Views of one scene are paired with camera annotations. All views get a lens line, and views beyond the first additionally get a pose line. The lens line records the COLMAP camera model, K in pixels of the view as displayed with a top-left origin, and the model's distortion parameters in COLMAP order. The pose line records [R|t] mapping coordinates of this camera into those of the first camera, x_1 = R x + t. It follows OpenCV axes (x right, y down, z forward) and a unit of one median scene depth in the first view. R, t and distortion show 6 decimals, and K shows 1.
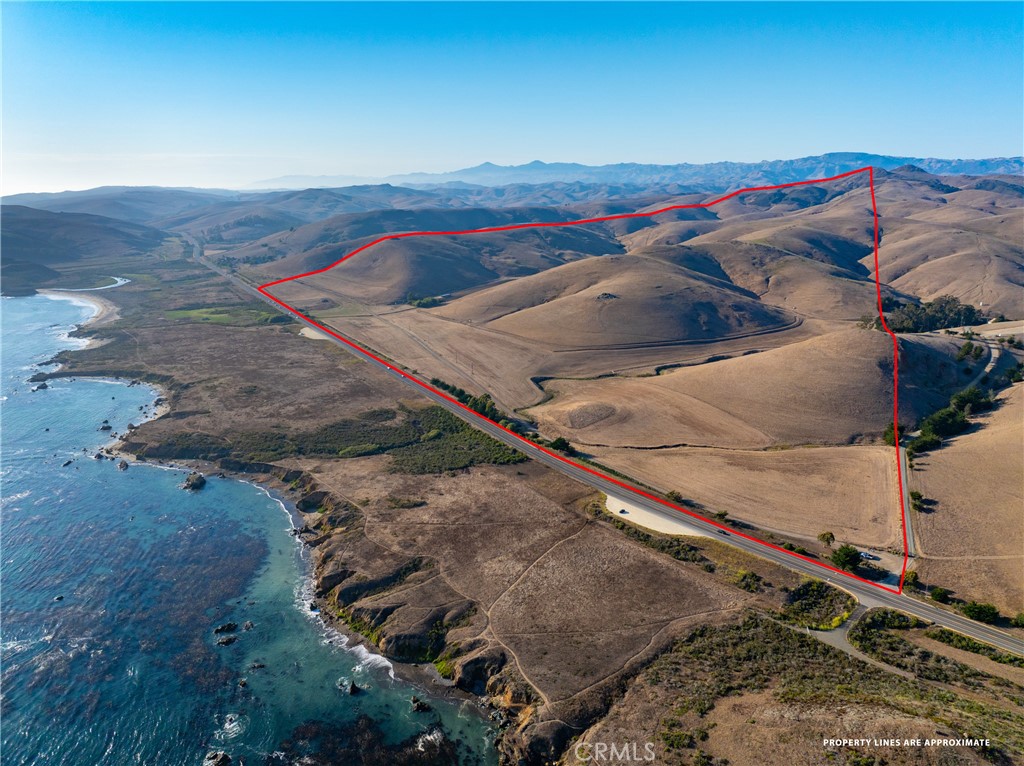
lens RADIAL K [[715.2, 0, 512.0], [0, 715.2, 383.0], [0, 0, 1]] dist [-0.044625, 0.009473]
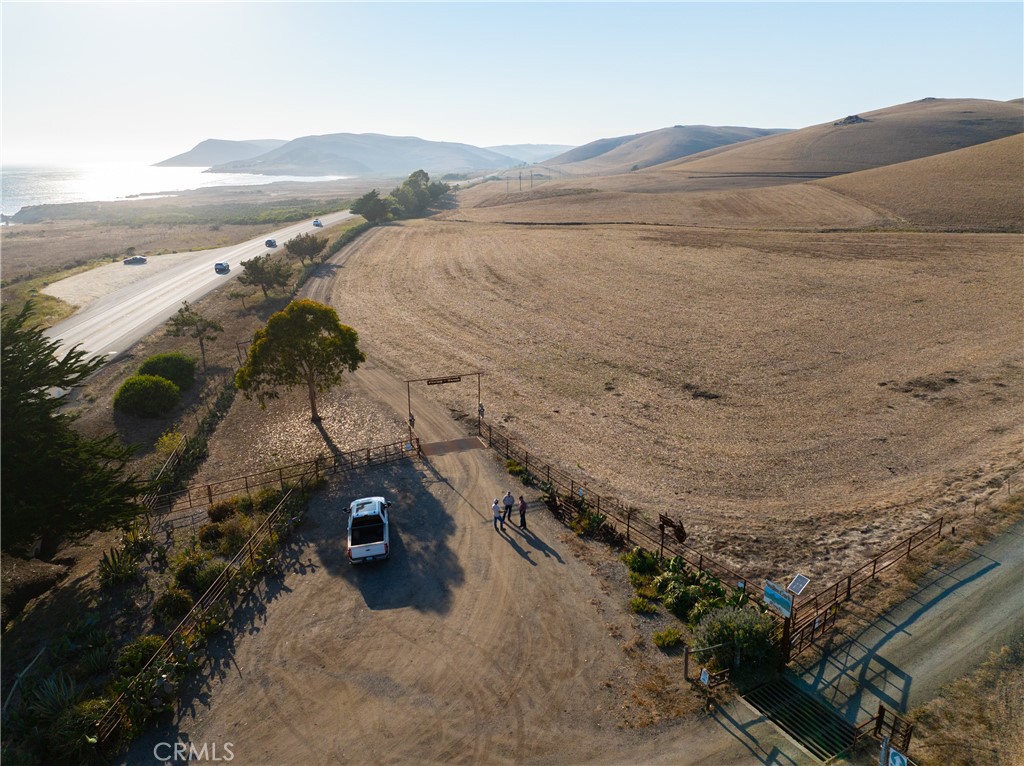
lens RADIAL K [[715.2, 0, 512.0], [0, 715.2, 383.0], [0, 0, 1]] dist [-0.044625, 0.009473]
pose [[0.843014, 0.160184, -0.513487, 0.237825], [-0.142630, 0.987025, 0.073743, 0.089962], [0.518637, 0.011072, 0.854923, 0.387404]]
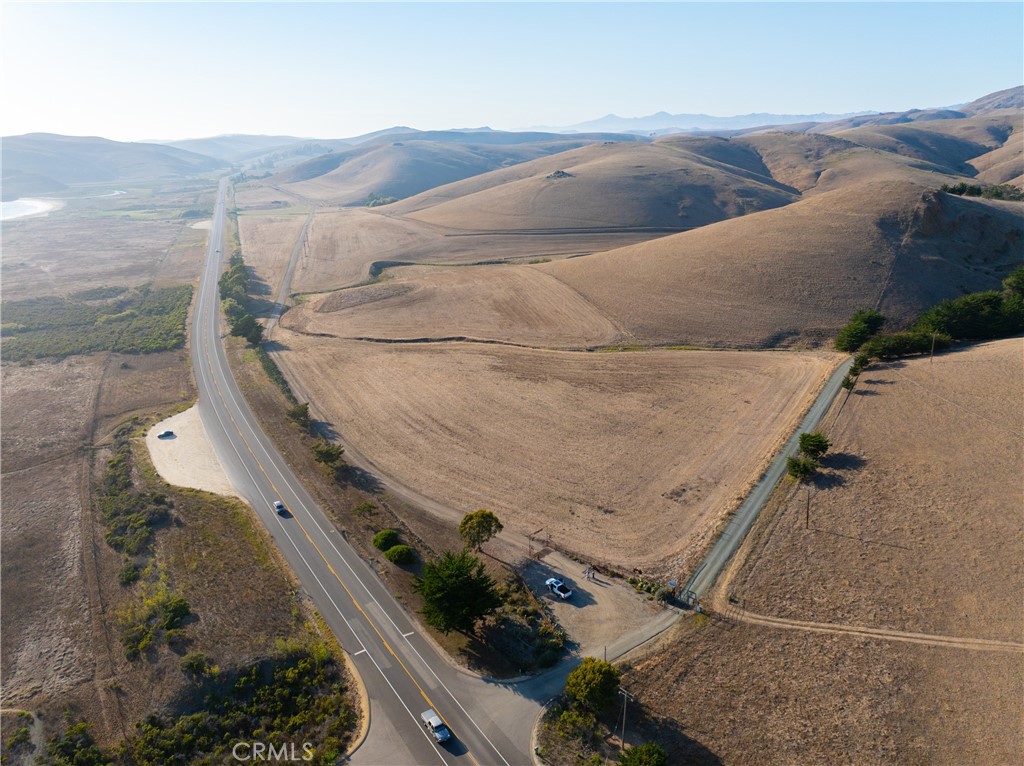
lens RADIAL K [[715.2, 0, 512.0], [0, 715.2, 383.0], [0, 0, 1]] dist [-0.044625, 0.009473]
pose [[0.985544, 0.050615, -0.161684, 0.223099], [-0.041395, 0.997346, 0.059900, 0.051578], [0.164286, -0.052342, 0.985023, 0.273618]]
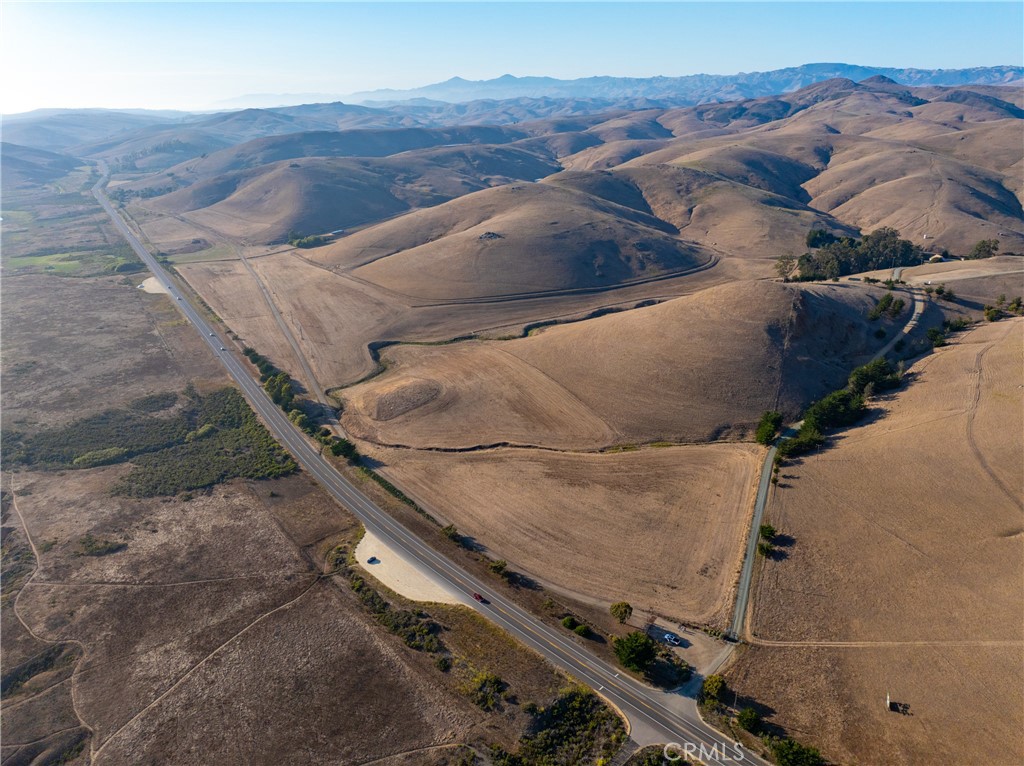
lens RADIAL K [[715.2, 0, 512.0], [0, 715.2, 383.0], [0, 0, 1]] dist [-0.044625, 0.009473]
pose [[0.999370, -0.021754, 0.028037, 0.137030], [0.018633, 0.994069, 0.107142, -0.038554], [-0.030202, -0.106553, 0.993848, 0.134187]]
